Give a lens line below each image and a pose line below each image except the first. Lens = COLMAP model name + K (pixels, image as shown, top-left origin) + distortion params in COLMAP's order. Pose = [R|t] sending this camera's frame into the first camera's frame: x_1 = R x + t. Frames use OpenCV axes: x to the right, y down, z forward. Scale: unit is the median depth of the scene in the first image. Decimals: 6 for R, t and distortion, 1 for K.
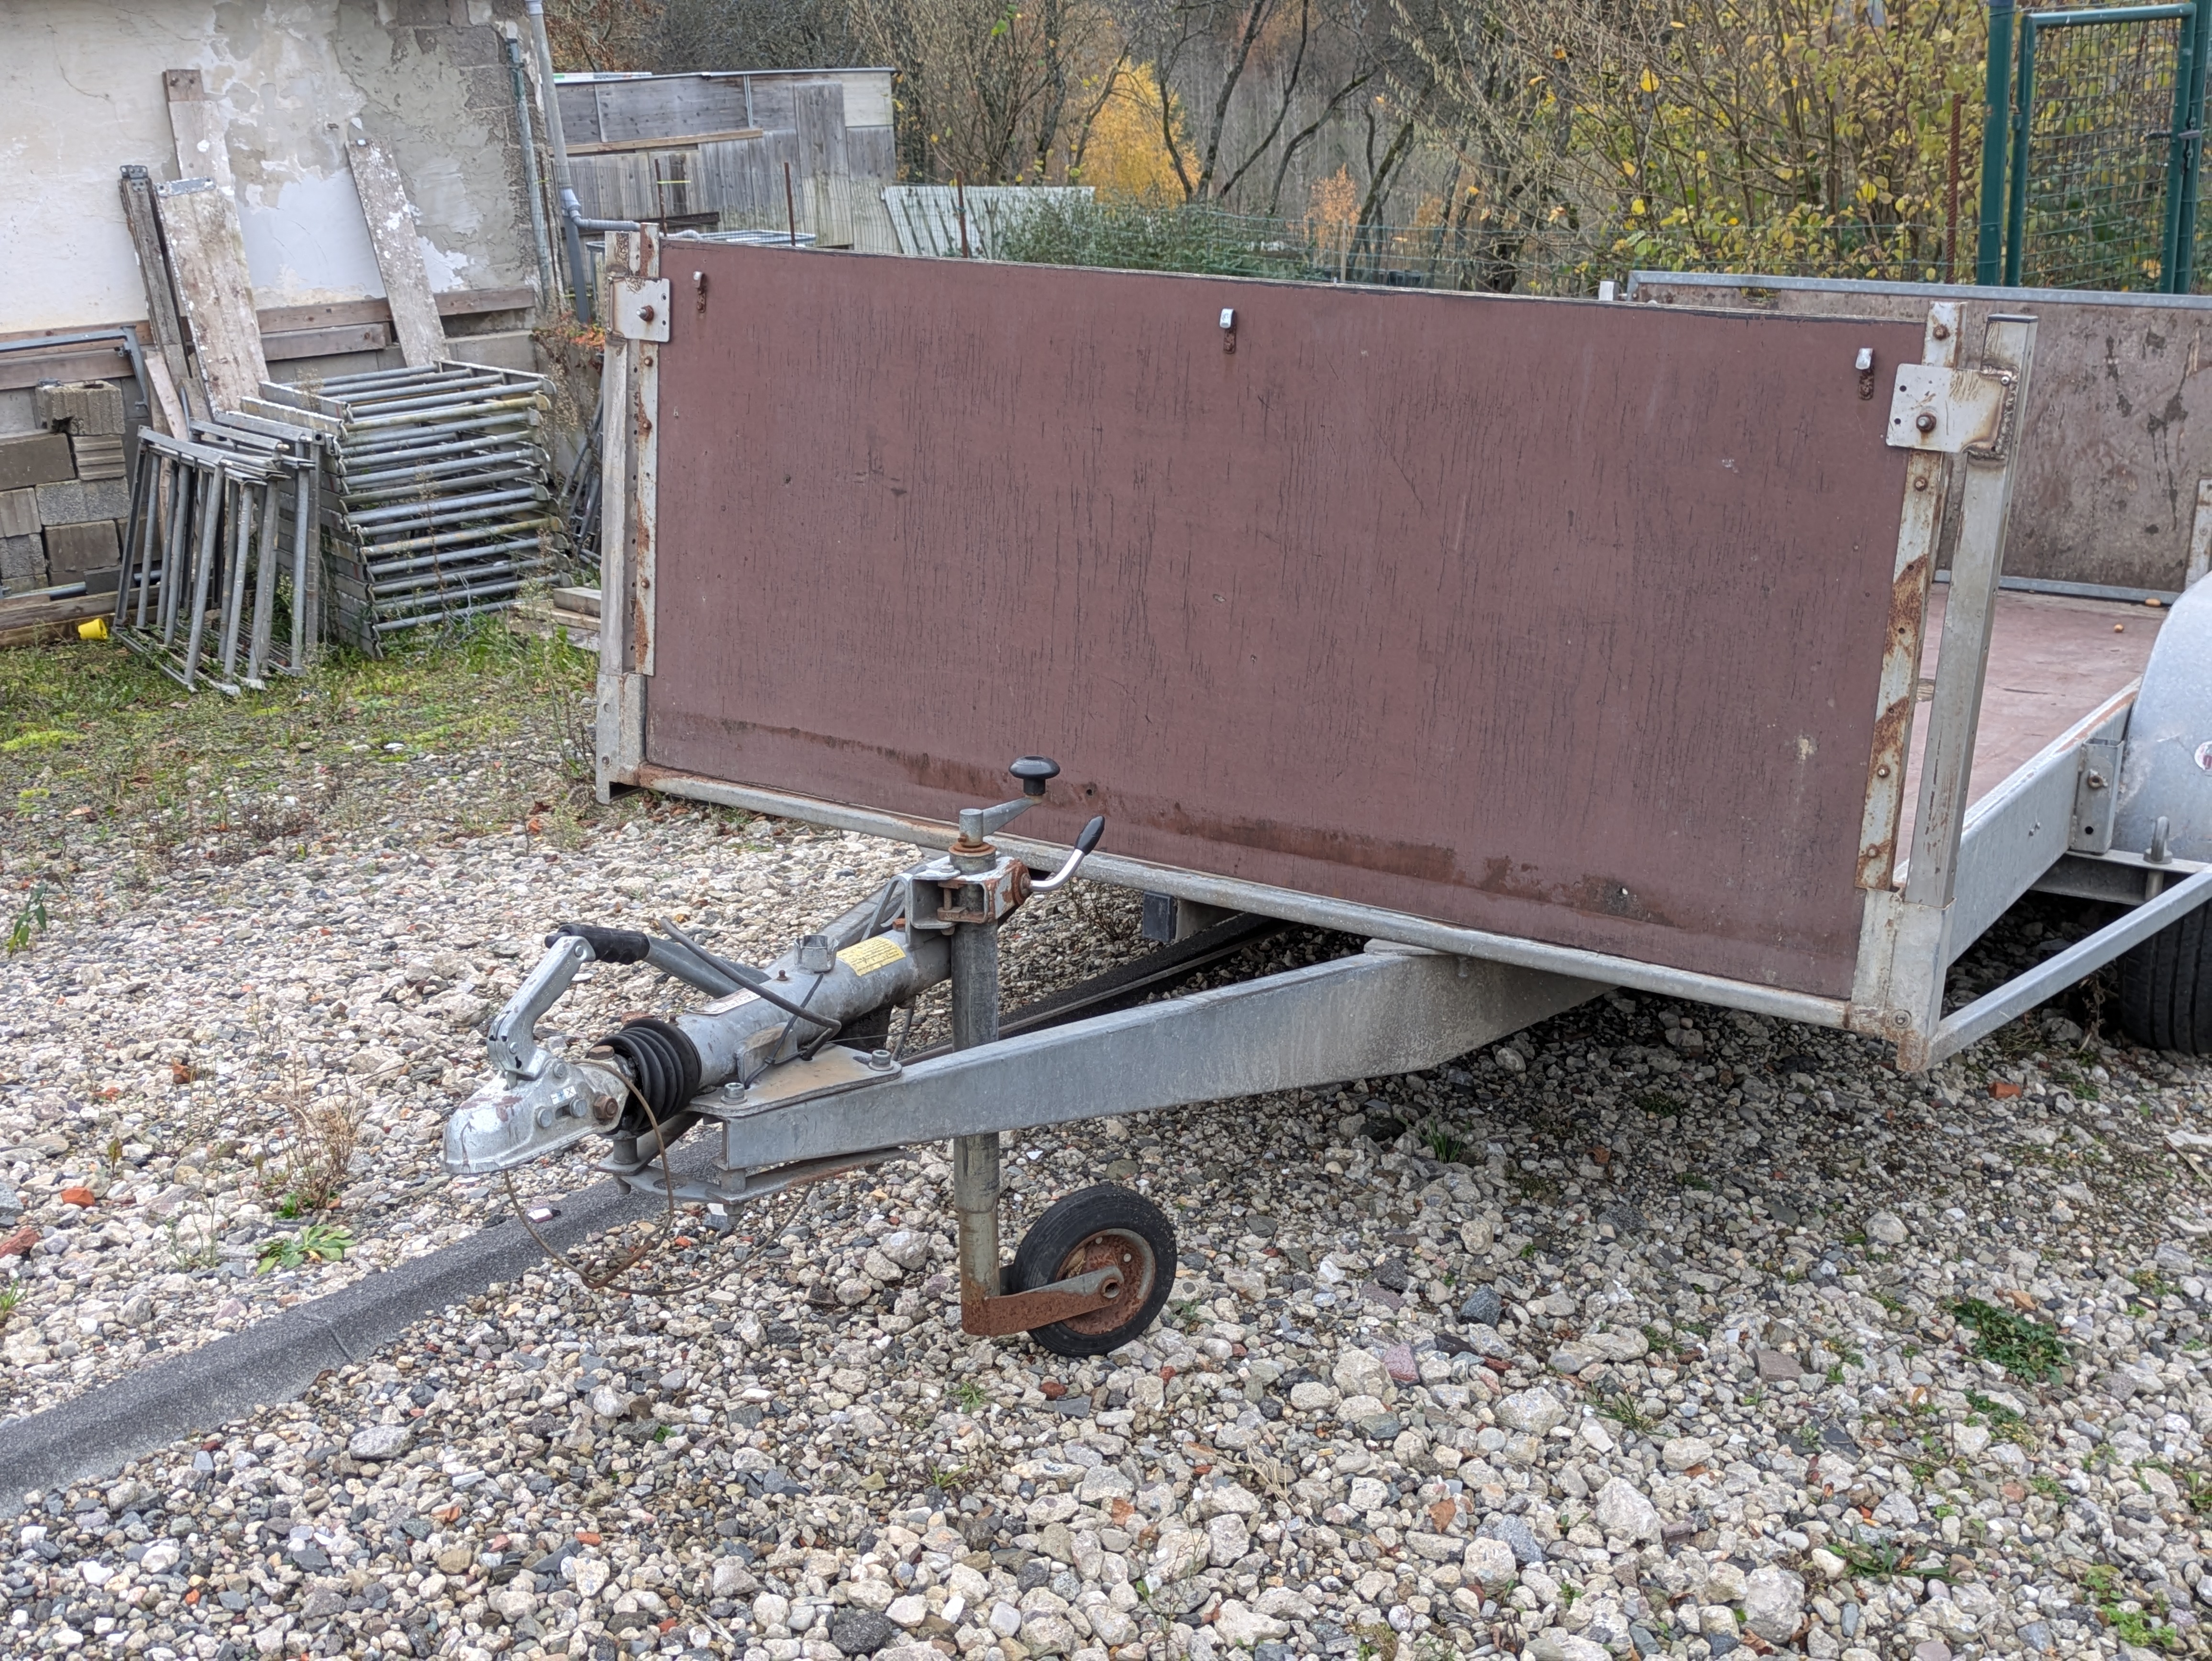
lens RADIAL K [[2546.0, 0, 1106.0], [0, 2546.0, 830.5], [0, 0, 1]] dist [0.056288, -0.057483]
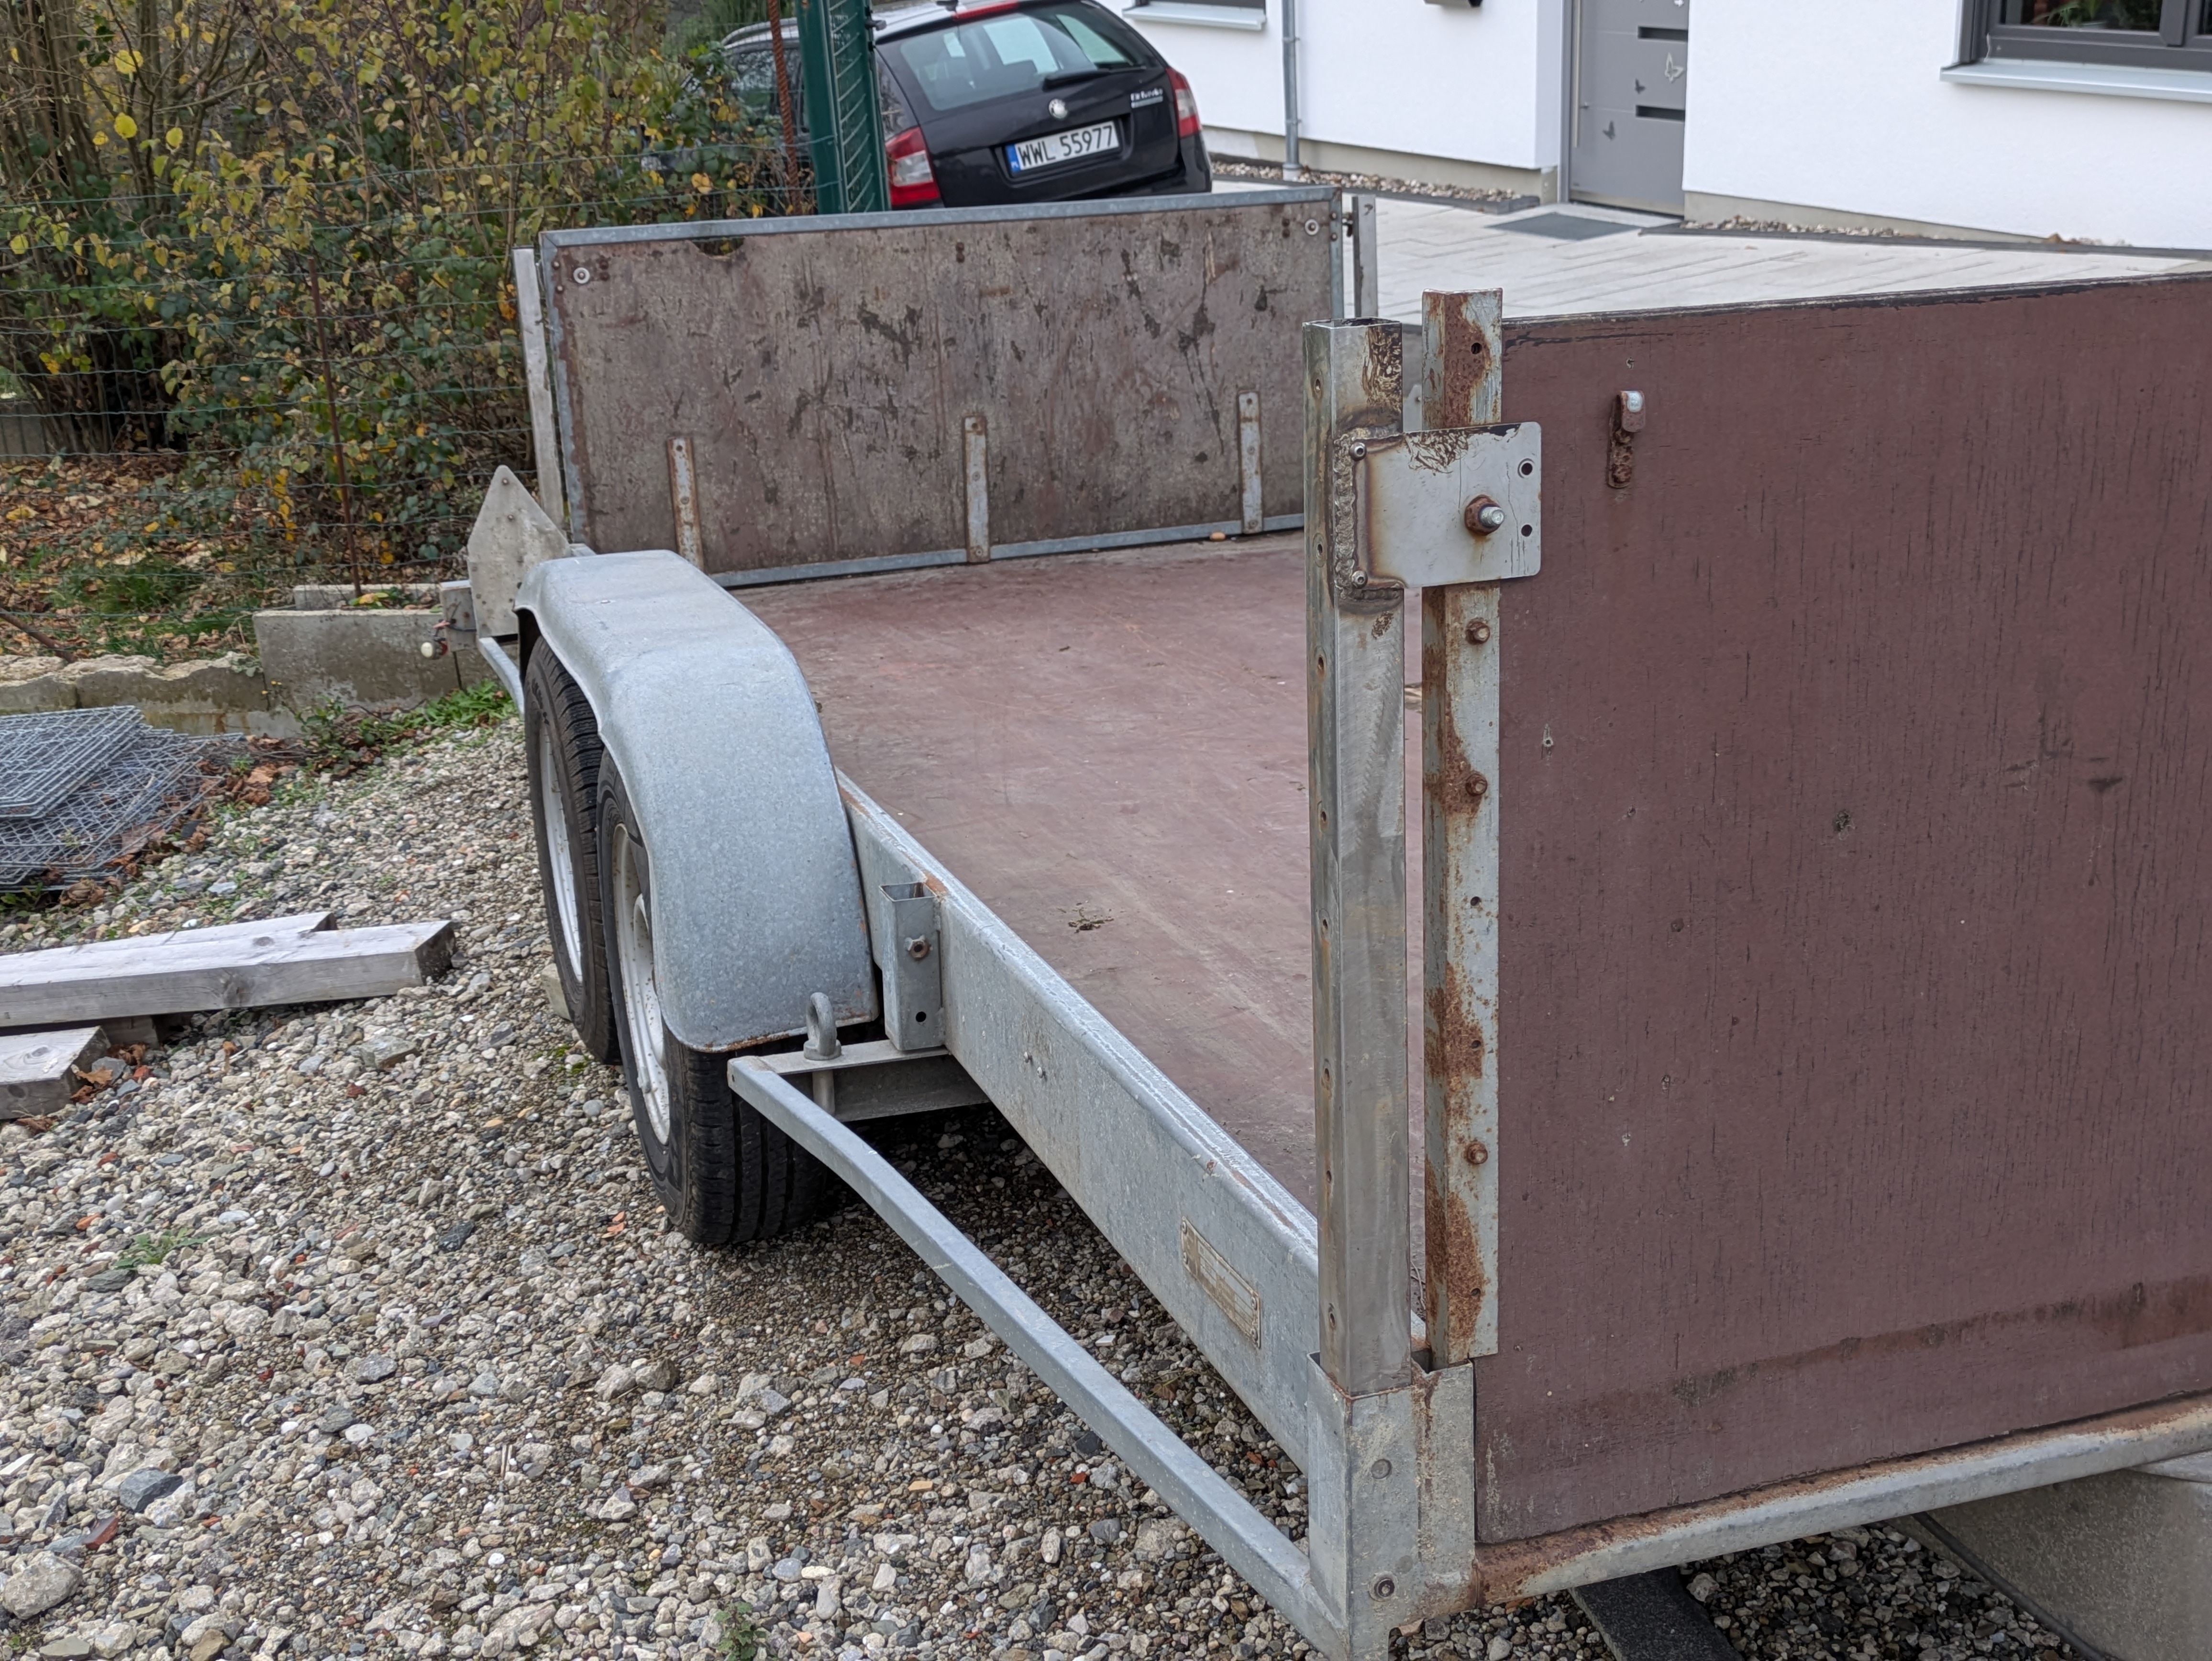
lens RADIAL K [[2546.0, 0, 1106.0], [0, 2546.0, 830.5], [0, 0, 1]] dist [0.056288, -0.057483]
pose [[0.654800, -0.271733, 0.705265, -0.506287], [0.251935, 0.958240, 0.135295, -0.222121], [-0.712577, 0.089090, 0.695914, 0.764492]]
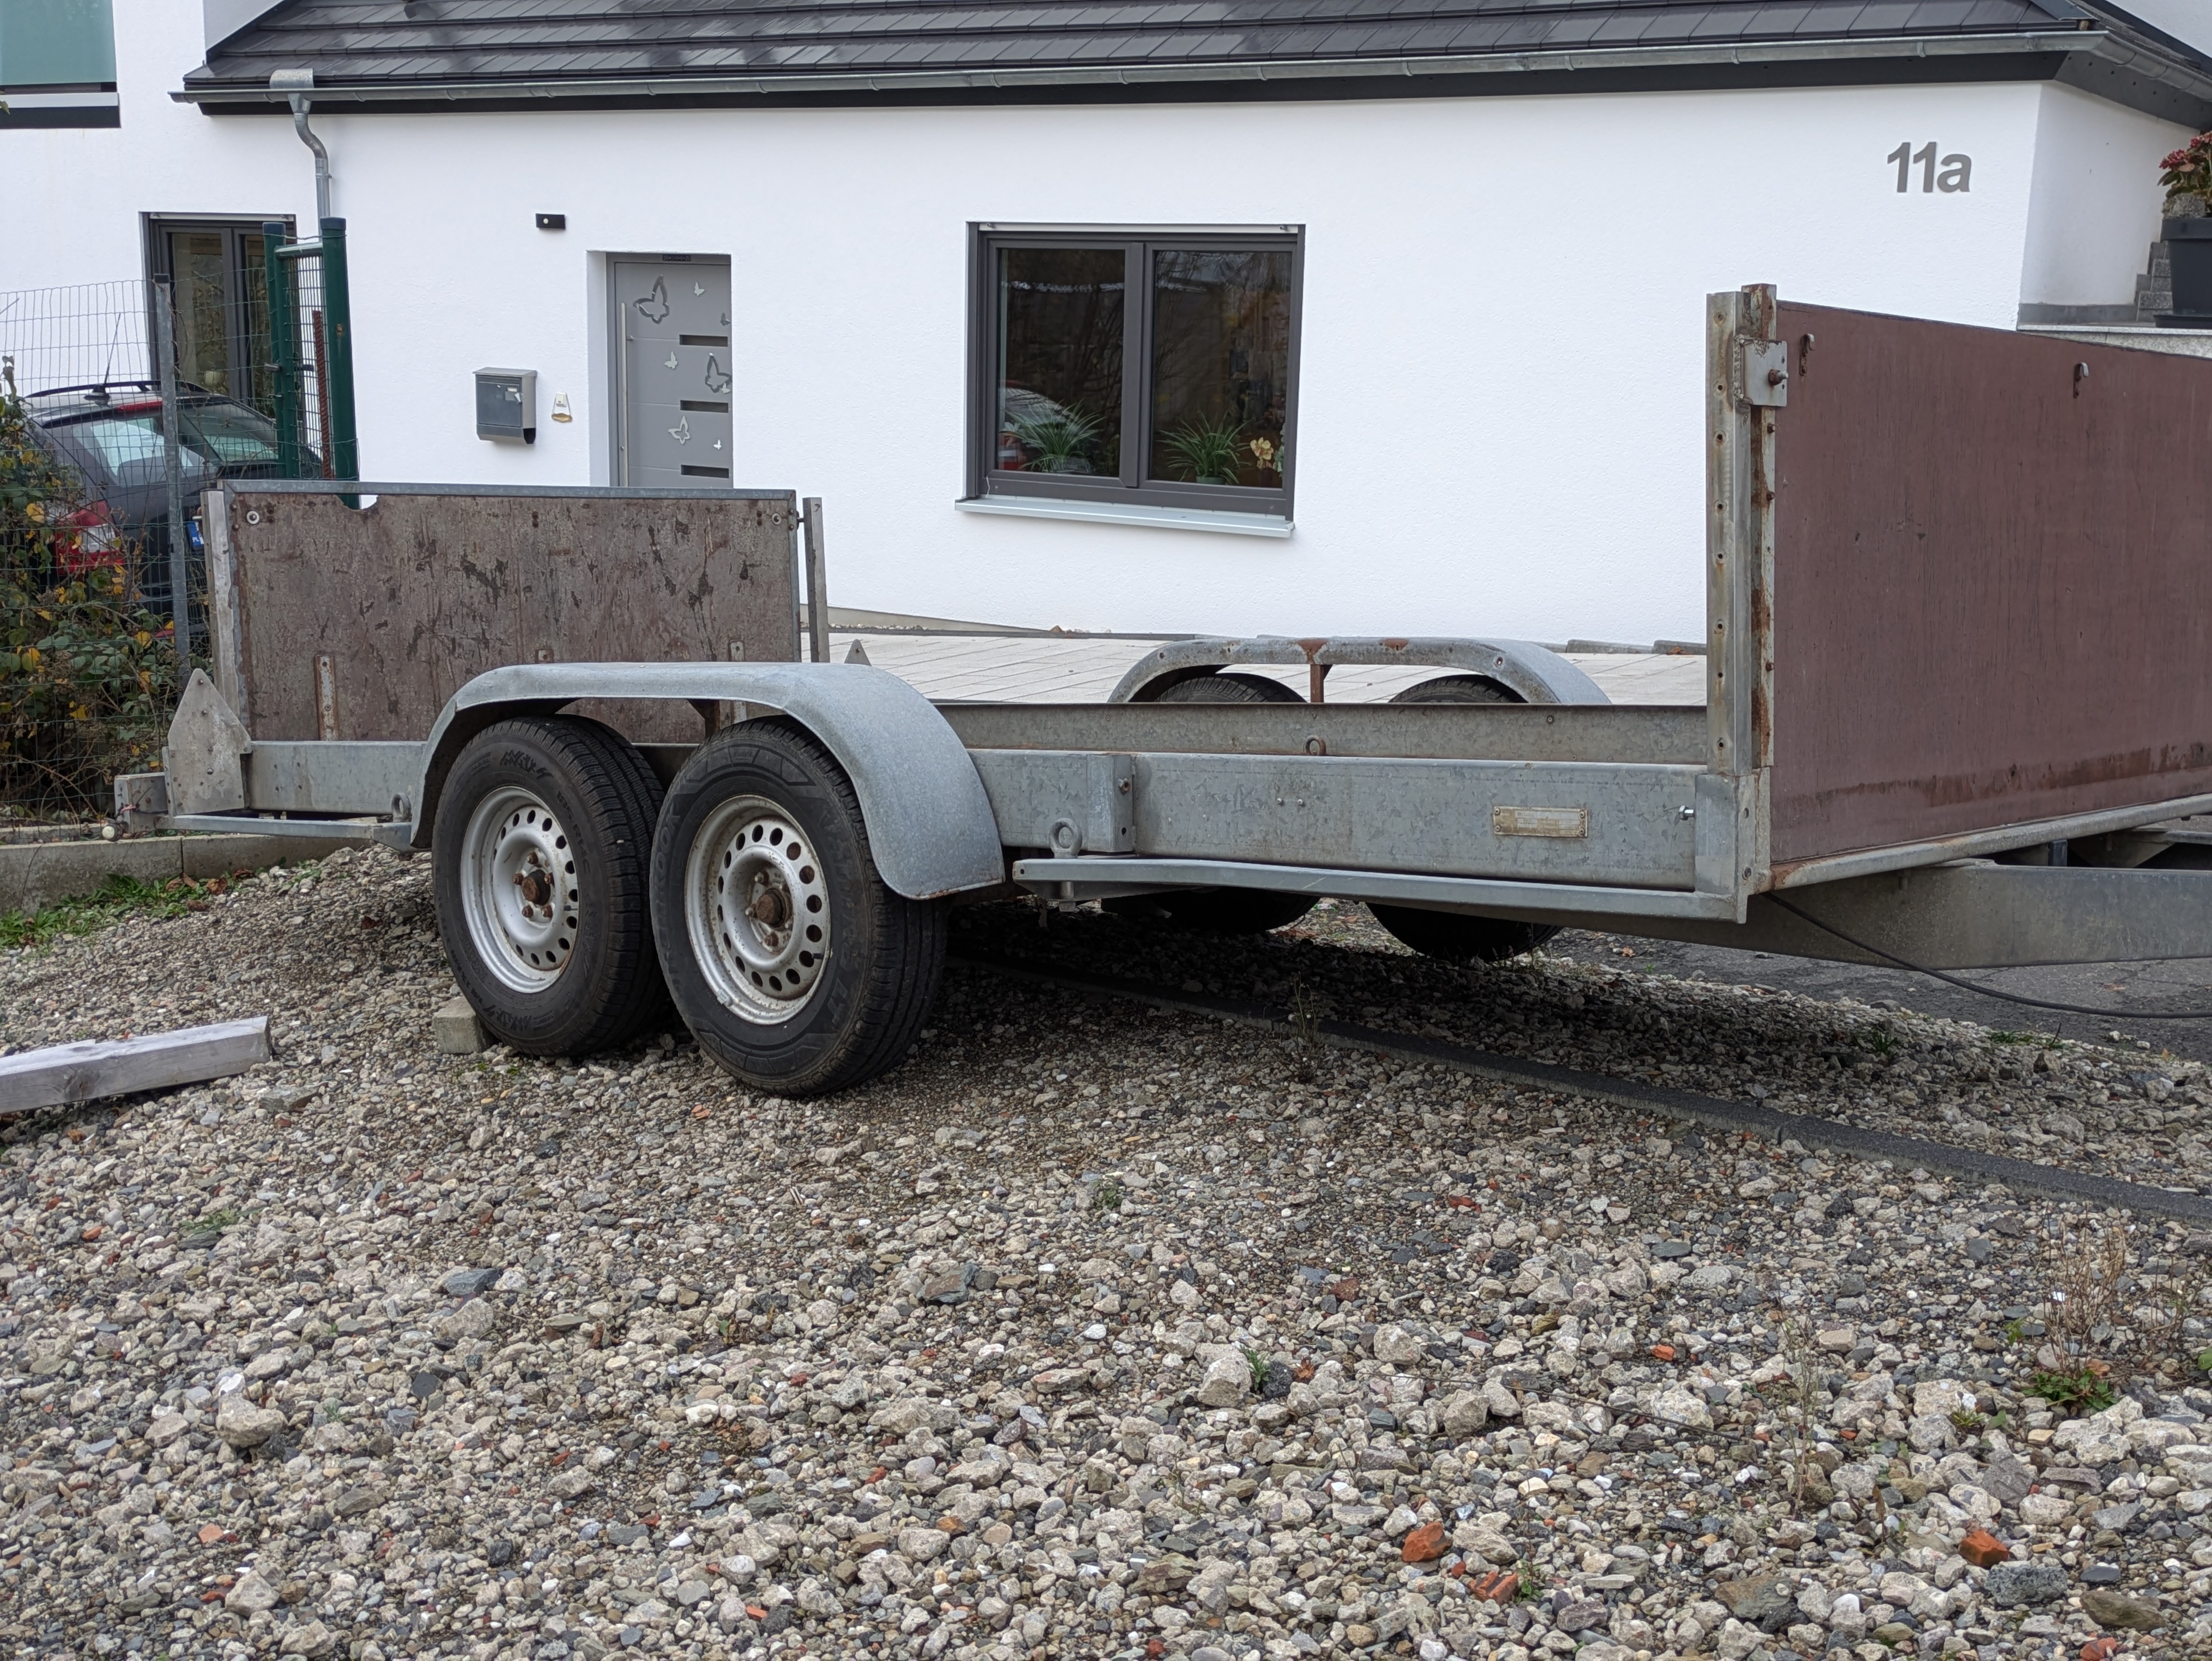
lens RADIAL K [[2546.0, 0, 1106.0], [0, 2546.0, 830.5], [0, 0, 1]] dist [0.056288, -0.057483]
pose [[0.227820, -0.136669, 0.964064, -1.160522], [0.263321, 0.961856, 0.074130, -0.174871], [-0.937422, 0.236970, 0.255118, 1.022518]]
